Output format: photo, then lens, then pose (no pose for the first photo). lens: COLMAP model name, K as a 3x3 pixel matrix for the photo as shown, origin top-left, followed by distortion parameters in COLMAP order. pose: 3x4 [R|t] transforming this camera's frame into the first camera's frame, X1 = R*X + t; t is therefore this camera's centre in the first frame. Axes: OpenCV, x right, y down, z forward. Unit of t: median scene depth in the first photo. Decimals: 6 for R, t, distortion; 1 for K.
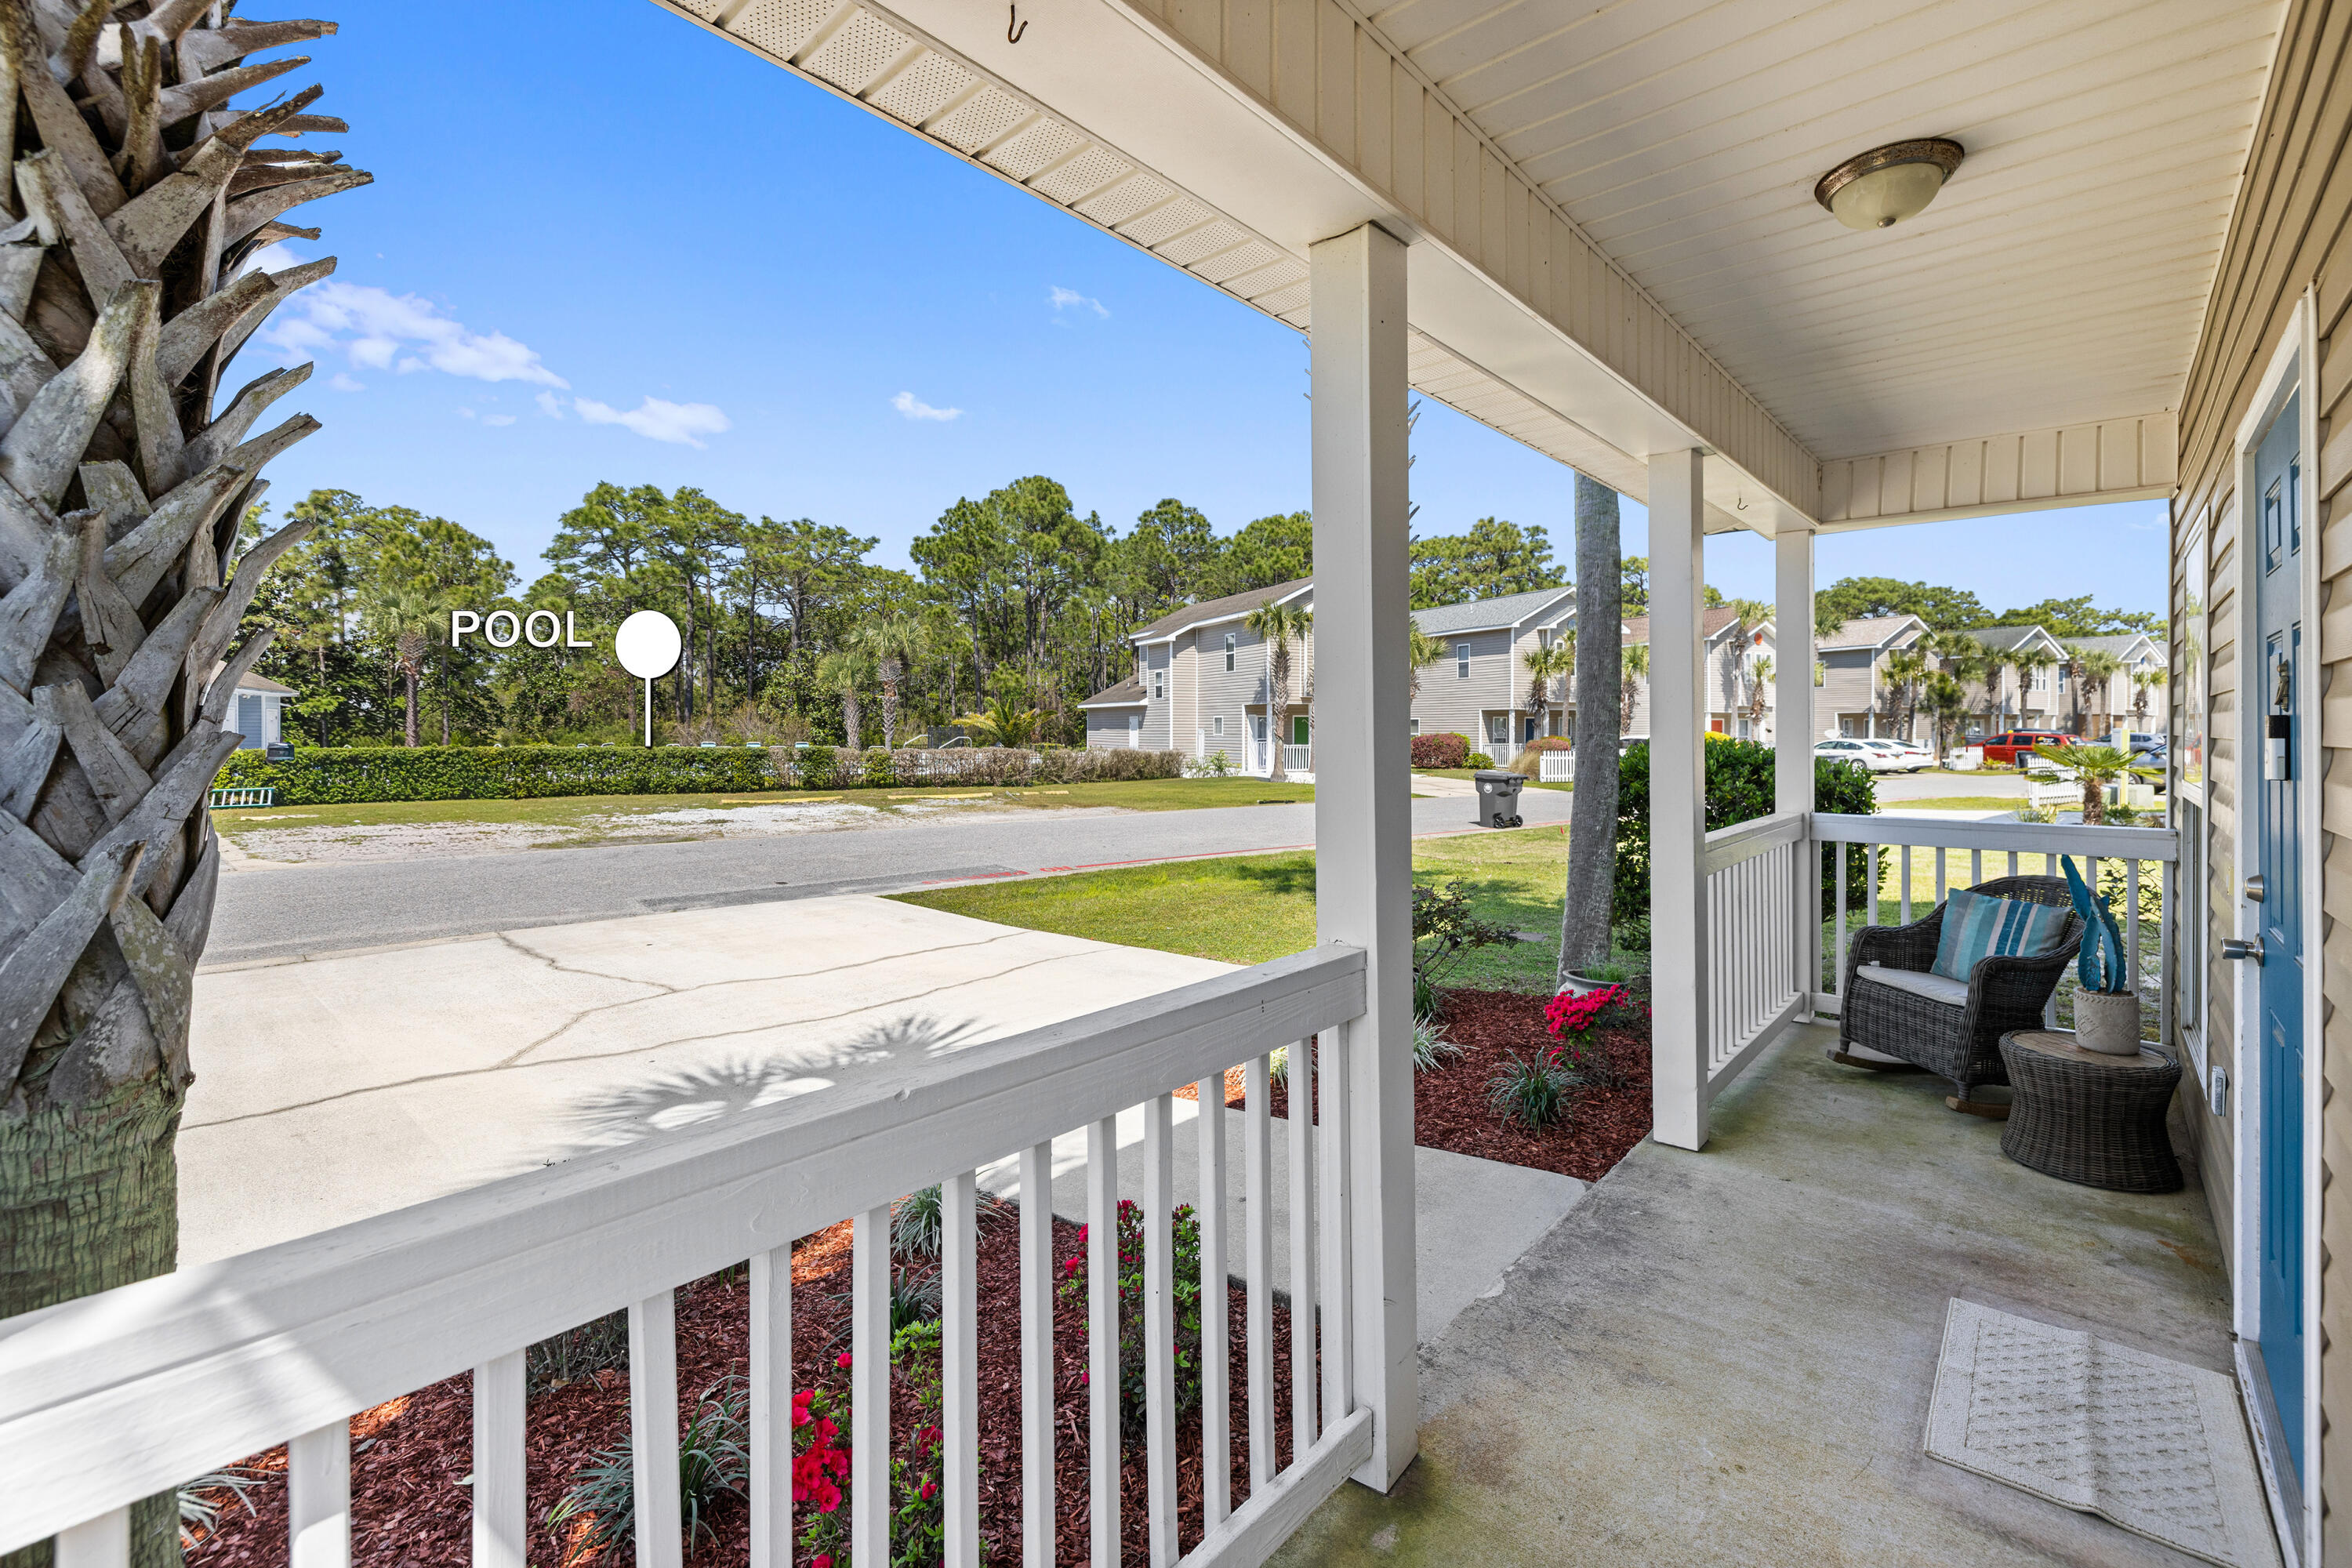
lens RADIAL K [[1013.5, 0, 1171.1], [0, 1013.5, 752.1], [0, 0, 1]] dist [-0.000644, -0.000300]
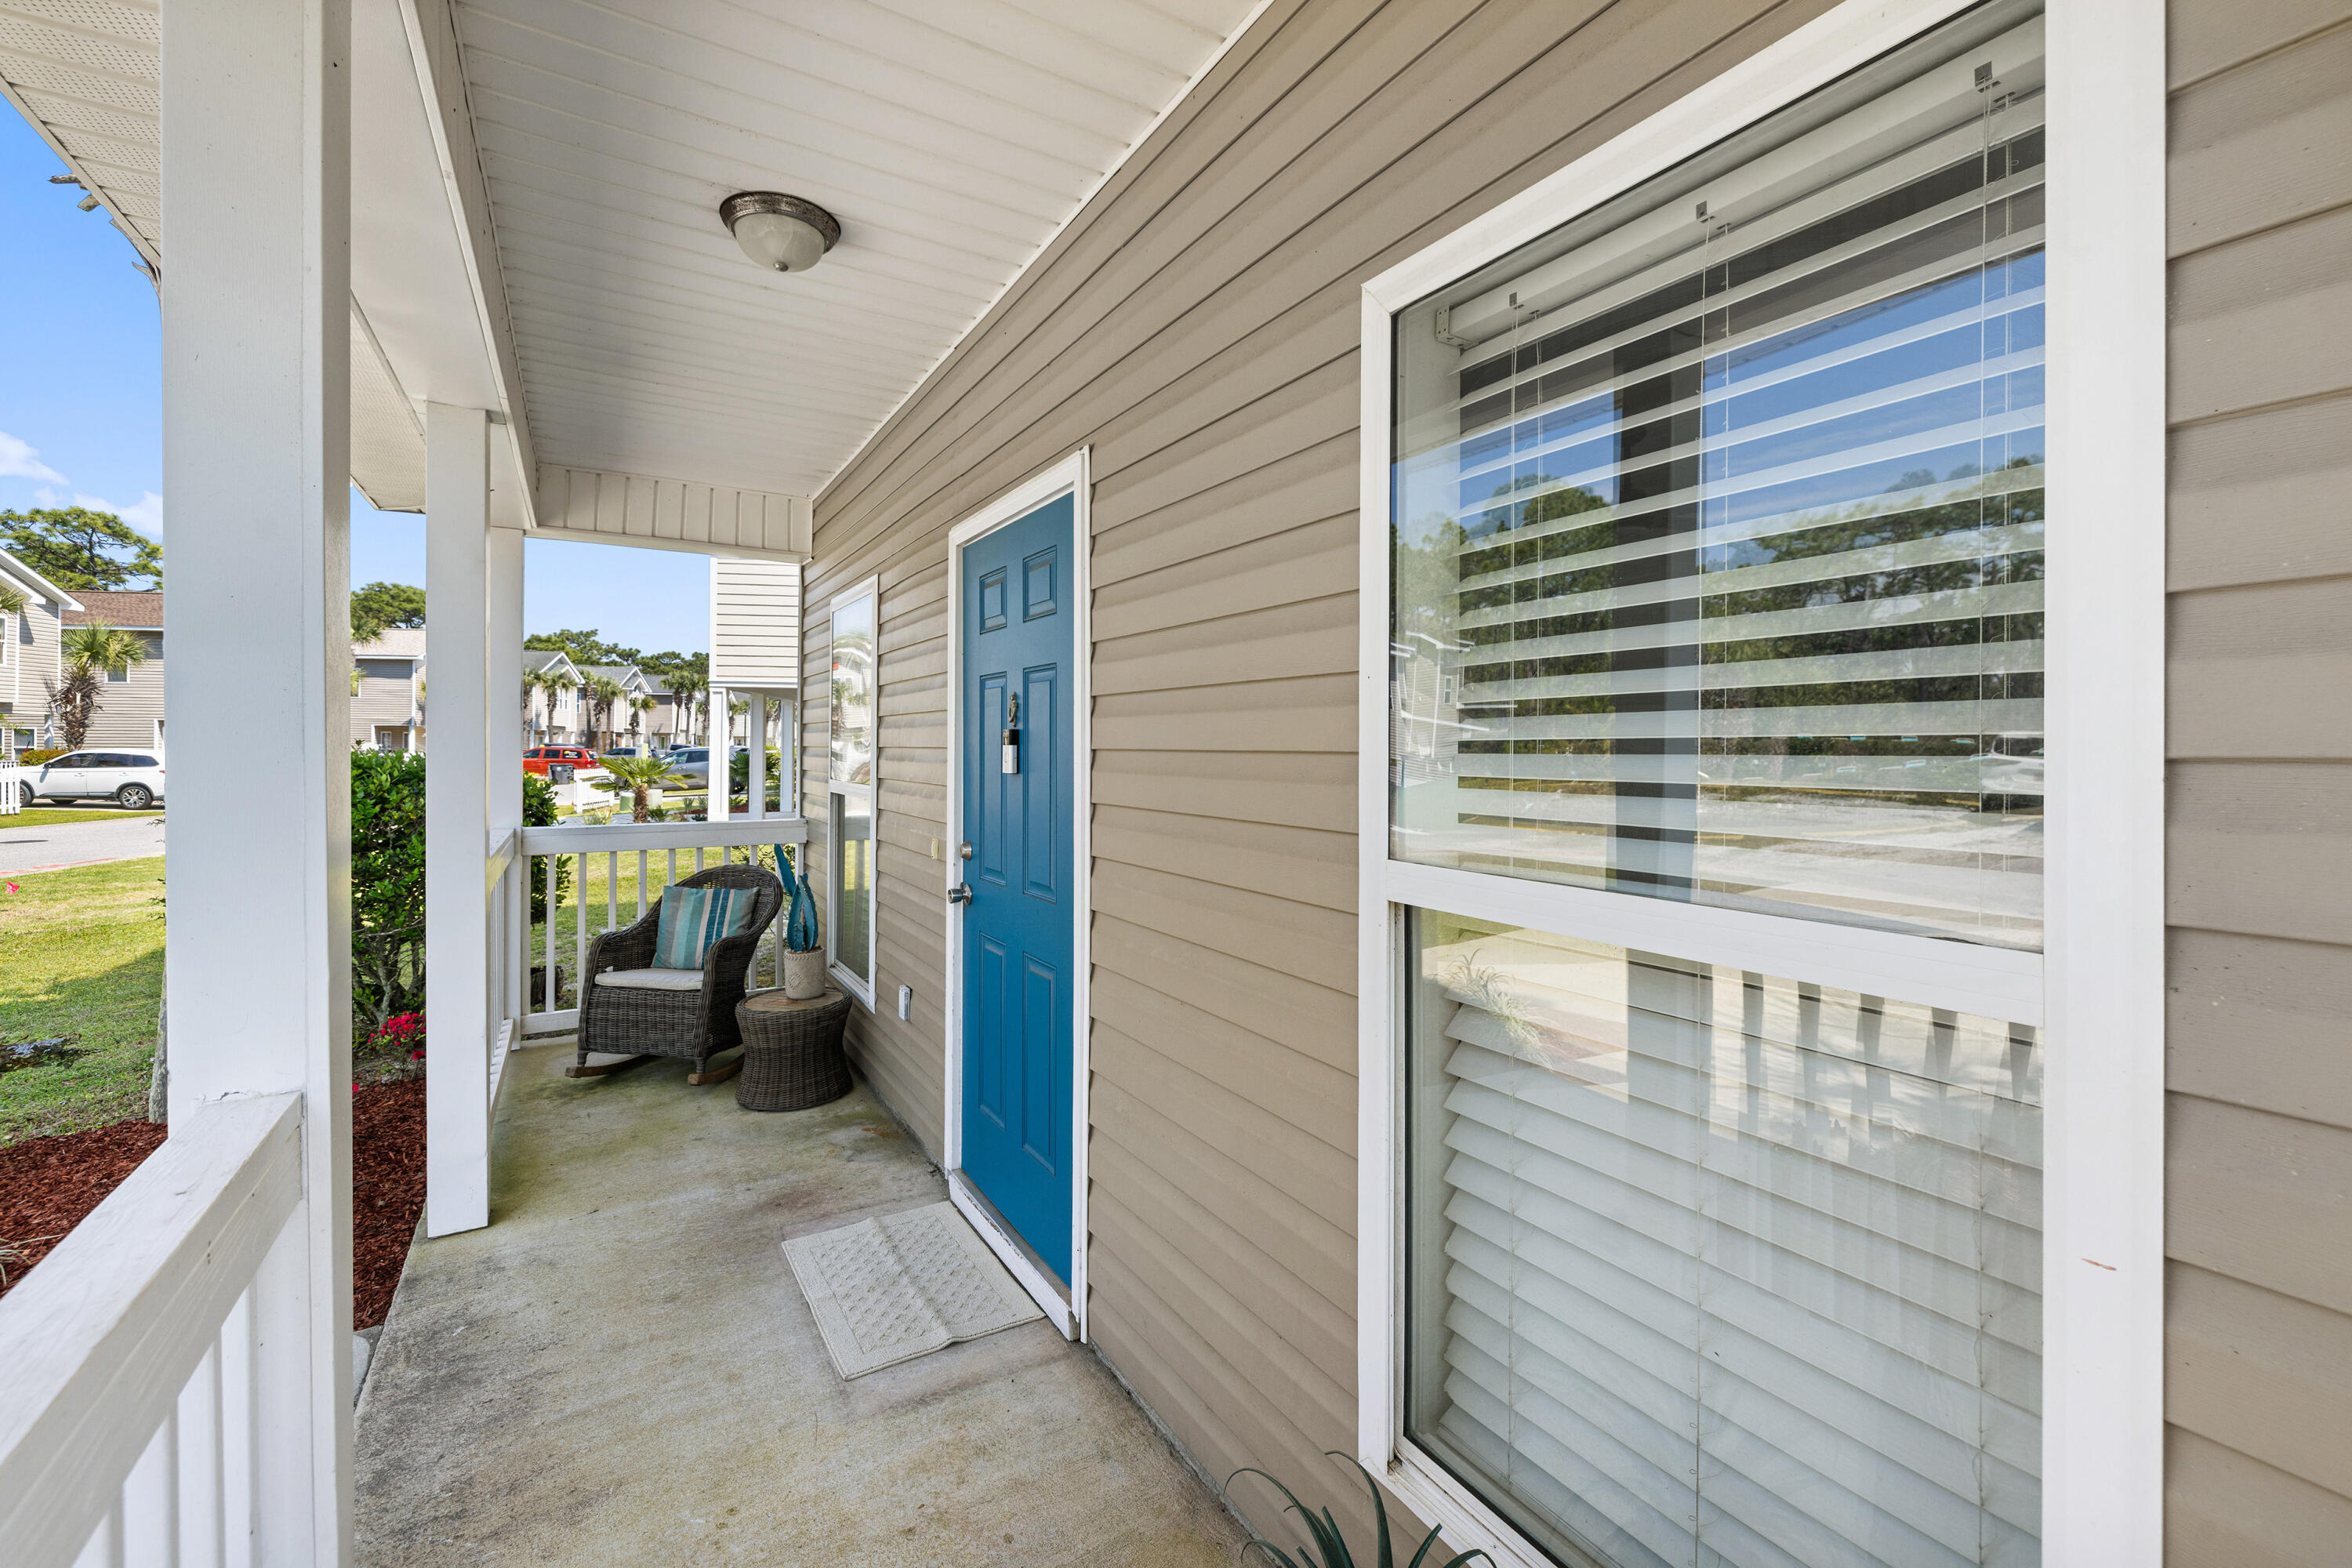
lens RADIAL K [[1004.4, 0, 1179.6], [0, 1004.4, 756.2], [0, 0, 1]] dist [0.000510, -0.000008]
pose [[0.291458, -0.006030, 0.956565, -0.115438], [0.015802, 0.999874, 0.001488, 0.002121], [-0.956453, 0.014682, 0.291517, 0.169304]]
